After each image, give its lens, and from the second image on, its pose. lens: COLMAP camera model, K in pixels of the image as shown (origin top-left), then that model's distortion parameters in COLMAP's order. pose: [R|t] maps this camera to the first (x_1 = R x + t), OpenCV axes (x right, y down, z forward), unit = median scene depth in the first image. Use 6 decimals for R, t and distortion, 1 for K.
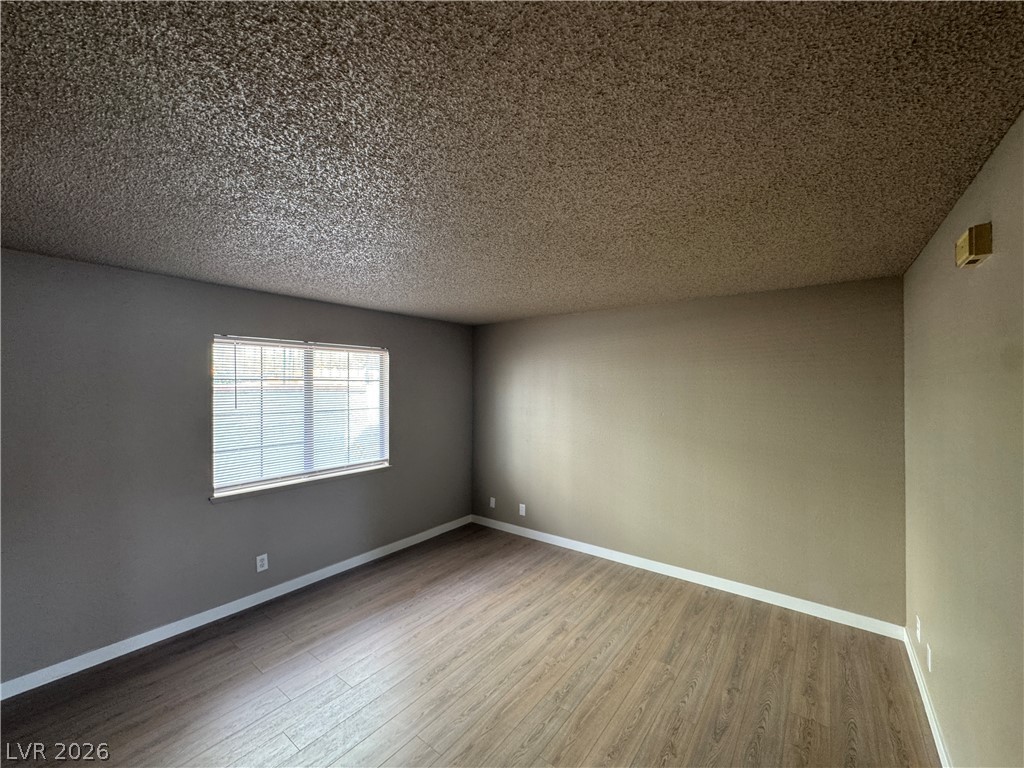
lens RADIAL K [[412.8, 0, 511.6], [0, 412.8, 385.7], [0, 0, 1]] dist [-0.000032, 0.000633]
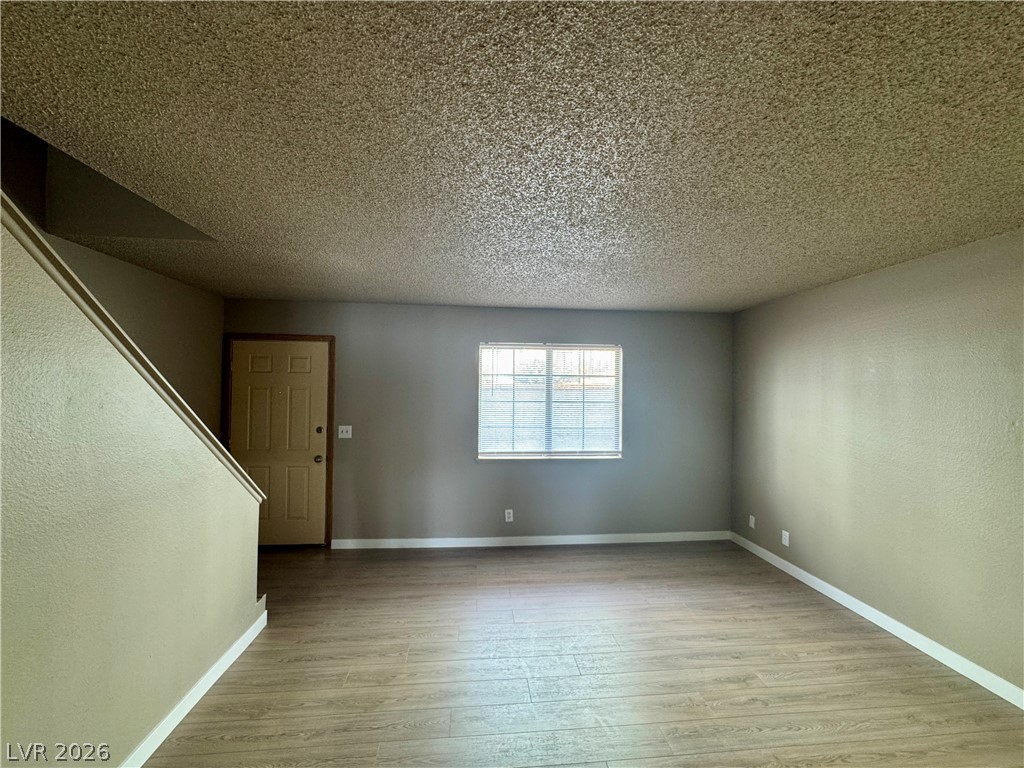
lens RADIAL K [[412.8, 0, 511.6], [0, 412.8, 385.7], [0, 0, 1]] dist [-0.000032, 0.000633]
pose [[0.682012, -0.000780, -0.731341, 0.331742], [-0.009258, 0.999910, -0.009699, 0.030447], [0.731283, 0.013385, 0.681943, 0.105837]]
